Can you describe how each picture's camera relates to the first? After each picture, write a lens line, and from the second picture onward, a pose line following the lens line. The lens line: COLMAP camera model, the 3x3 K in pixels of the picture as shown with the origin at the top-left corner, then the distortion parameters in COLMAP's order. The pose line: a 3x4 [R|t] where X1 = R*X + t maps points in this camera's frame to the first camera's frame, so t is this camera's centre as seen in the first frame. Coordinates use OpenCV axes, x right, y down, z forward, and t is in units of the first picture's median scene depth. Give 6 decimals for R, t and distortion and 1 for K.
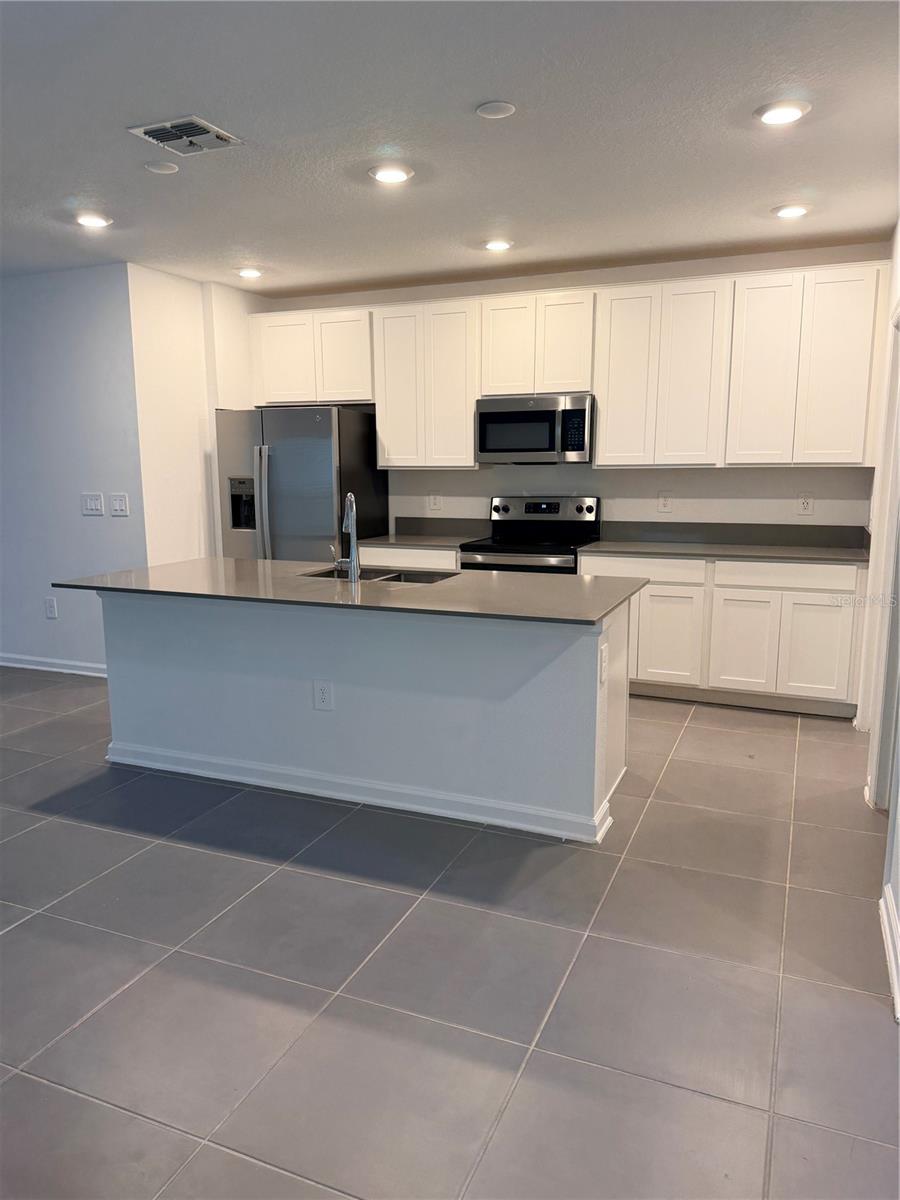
lens RADIAL K [[860.2, 0, 450.0], [0, 860.2, 600.0], [0, 0, 1]] dist [0.101847, -0.183027]
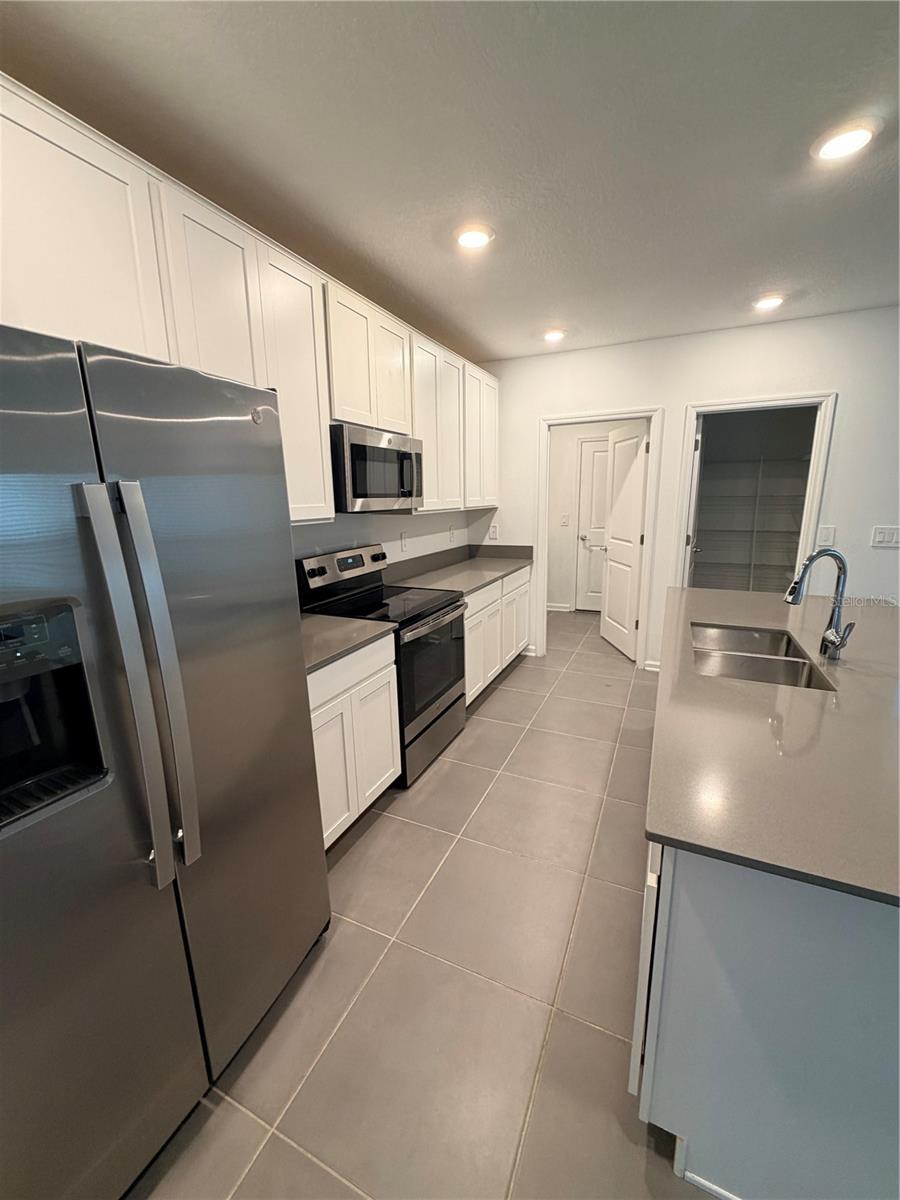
lens RADIAL K [[474.6, 0, 449.0], [0, 474.6, 596.8], [0, 0, 1]] dist [-0.015713, -0.000251]
pose [[0.035852, -0.202629, 0.978599, -0.337553], [0.191046, 0.962559, 0.192309, -0.139397], [-0.980926, 0.180062, 0.073221, 0.826259]]
